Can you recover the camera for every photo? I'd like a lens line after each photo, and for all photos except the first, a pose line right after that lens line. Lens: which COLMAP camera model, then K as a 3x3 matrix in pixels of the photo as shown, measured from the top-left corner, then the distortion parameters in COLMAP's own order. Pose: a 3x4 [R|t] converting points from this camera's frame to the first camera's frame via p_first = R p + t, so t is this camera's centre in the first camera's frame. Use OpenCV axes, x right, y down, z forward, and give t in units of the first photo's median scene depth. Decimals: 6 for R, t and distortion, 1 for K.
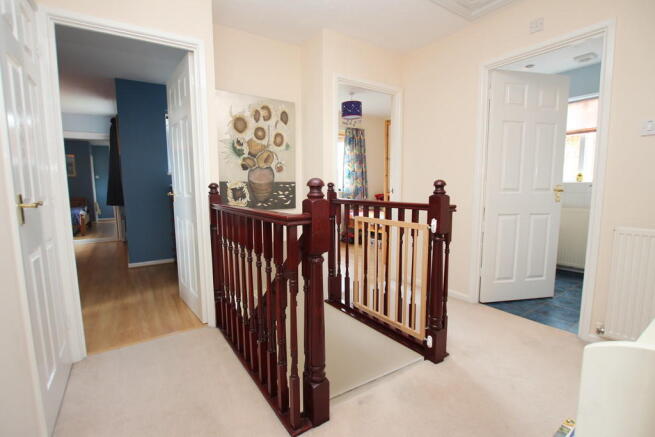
lens RADIAL K [[301.8, 0, 327.1], [0, 301.8, 220.5], [0, 0, 1]] dist [-0.001245, -0.000052]
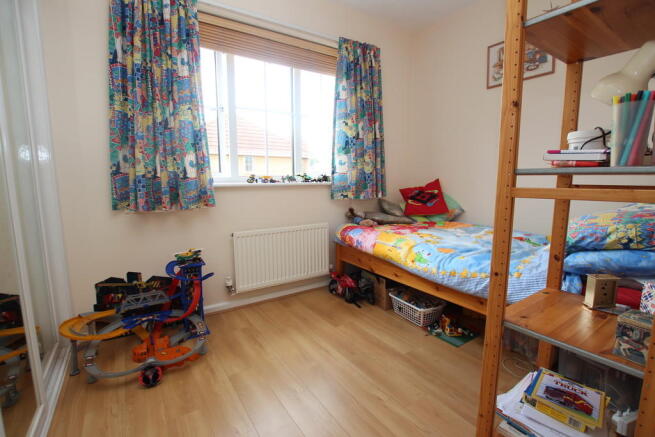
lens RADIAL K [[301.8, 0, 328.2], [0, 301.8, 215.7], [0, 0, 1]] dist [-0.001245, -0.000052]
pose [[0.999965, 0.006541, -0.005298, 0.048400], [-0.006393, 0.999599, 0.027595, -0.057114], [0.005476, -0.027560, 0.999605, 0.536015]]
